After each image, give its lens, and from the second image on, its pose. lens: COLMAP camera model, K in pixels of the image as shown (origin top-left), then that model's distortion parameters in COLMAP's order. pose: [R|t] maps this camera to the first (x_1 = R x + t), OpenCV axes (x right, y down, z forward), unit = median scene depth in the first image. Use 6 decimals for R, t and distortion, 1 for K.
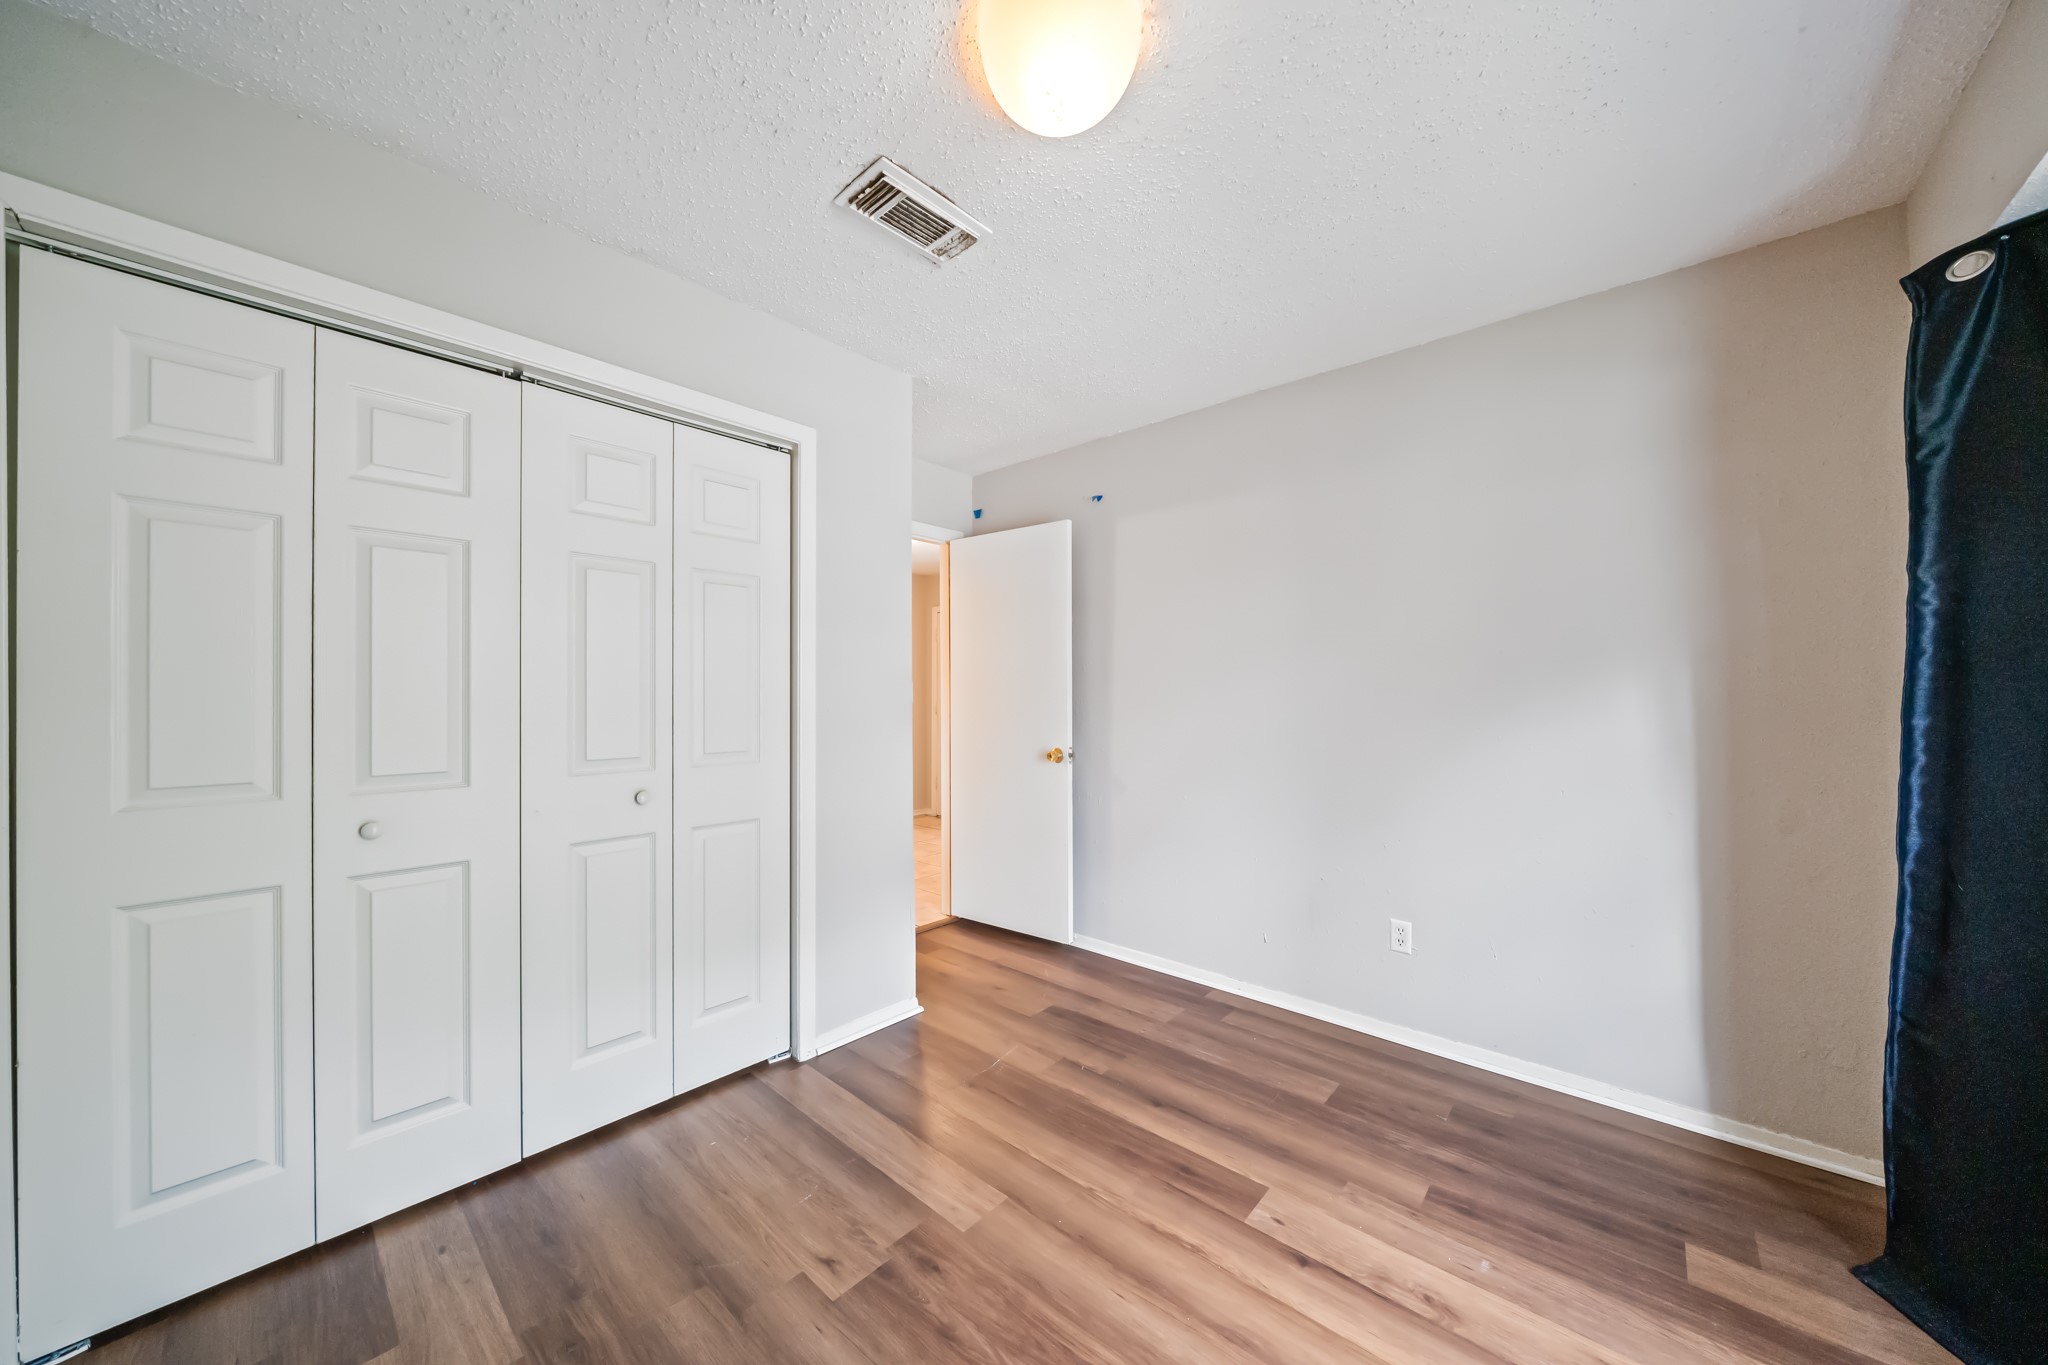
lens RADIAL K [[700.2, 0, 1027.7], [0, 700.2, 694.1], [0, 0, 1]] dist [-0.006877, 0.000090]
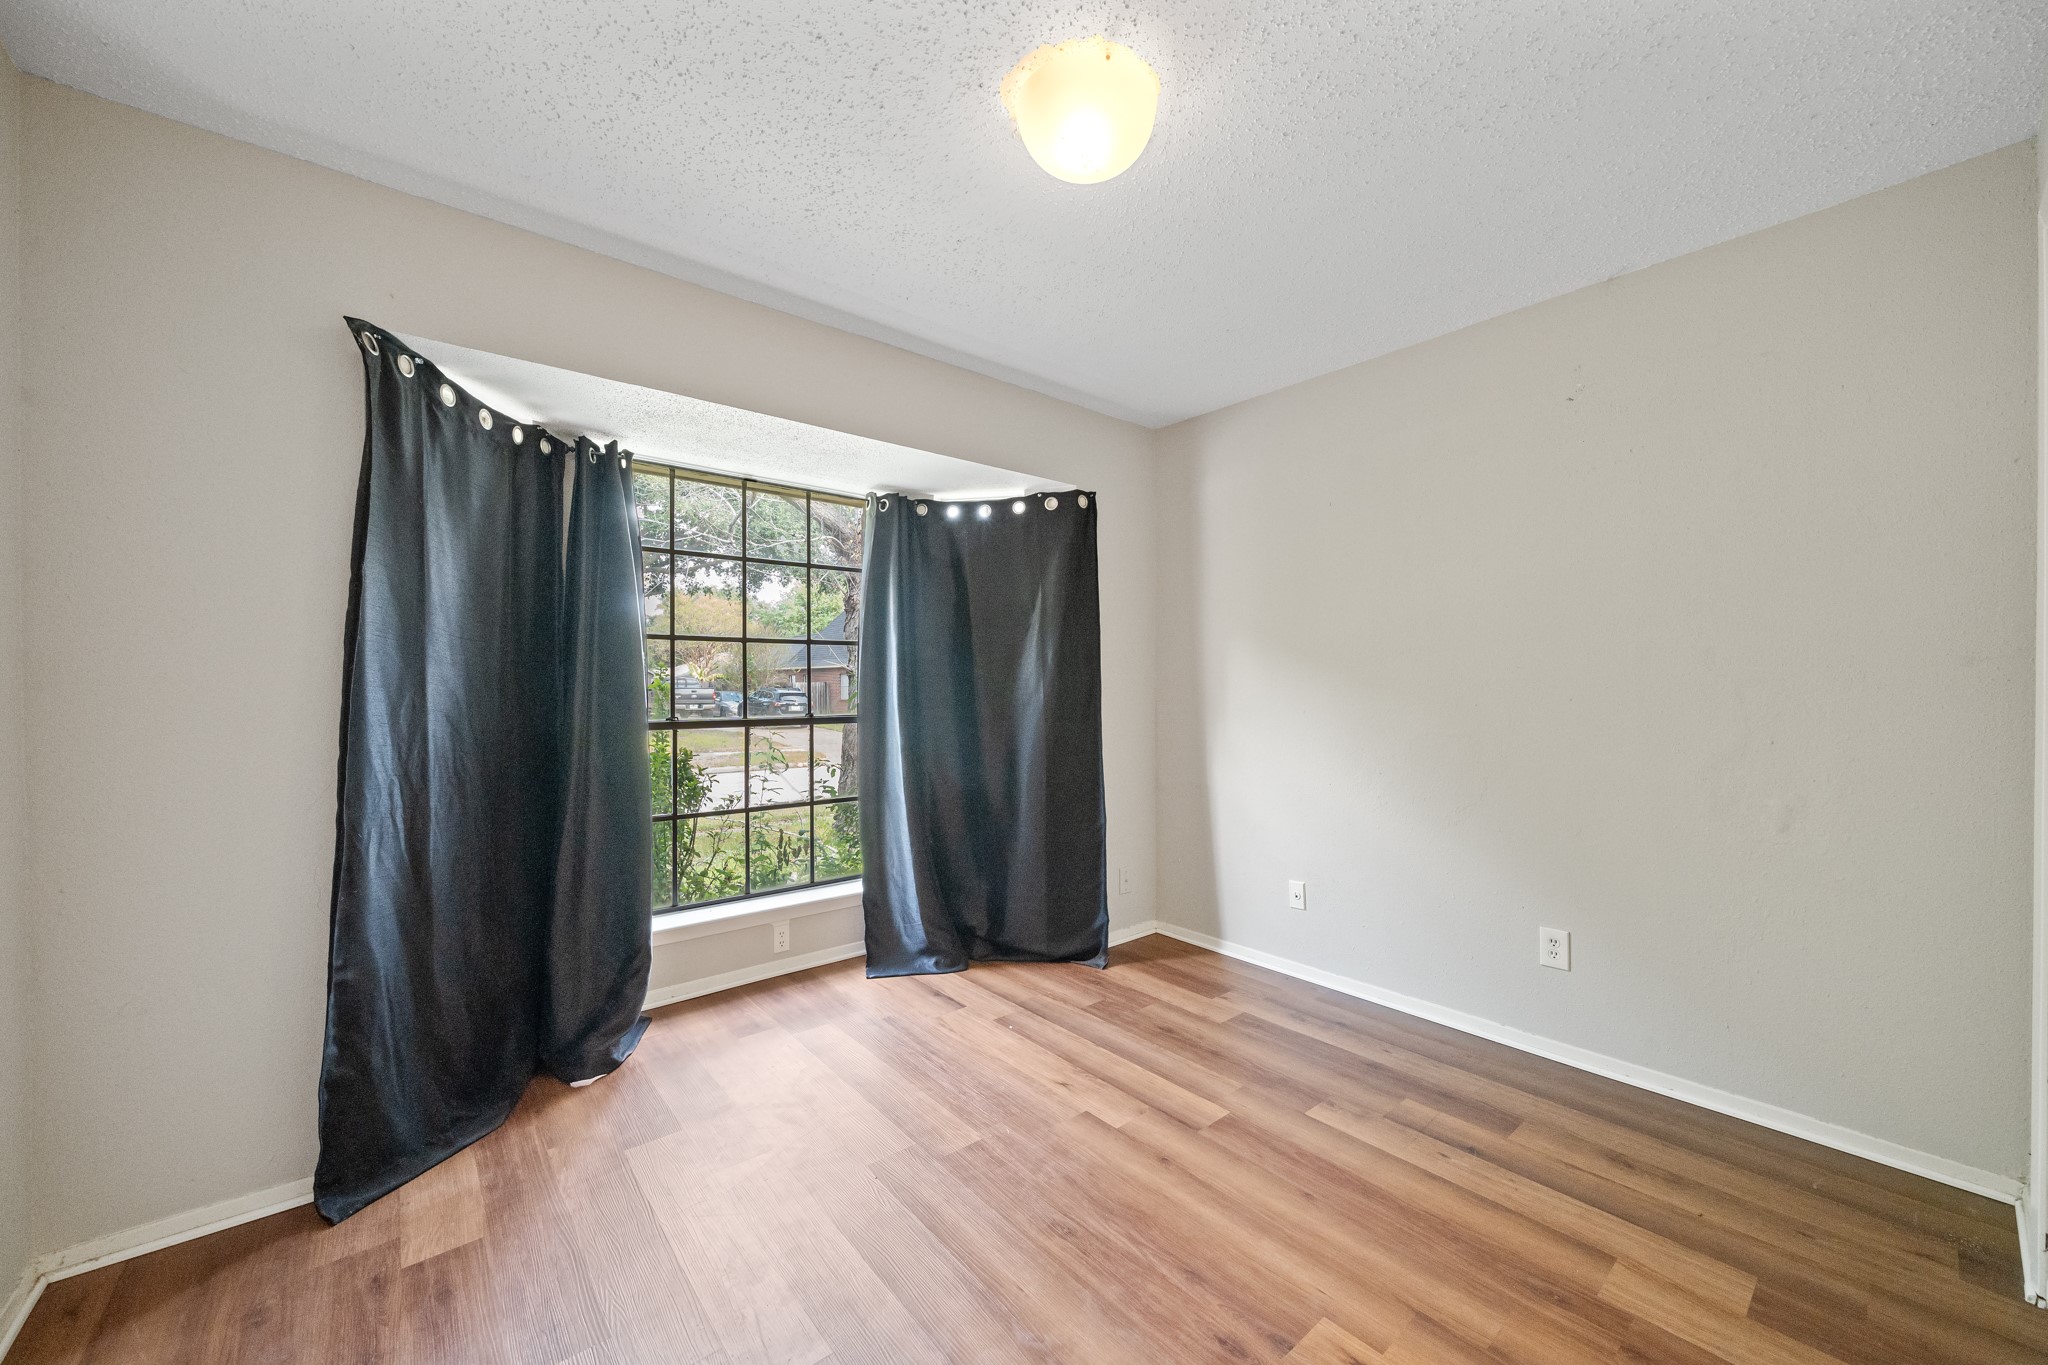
lens RADIAL K [[770.5, 0, 1019.1], [0, 770.5, 681.7], [0, 0, 1]] dist [0.000860, 0.000045]
pose [[-0.986704, 0.004962, 0.162452, -0.044498], [0.005373, 0.999983, 0.002090, 0.006260], [-0.162439, 0.002935, -0.986714, 2.036516]]
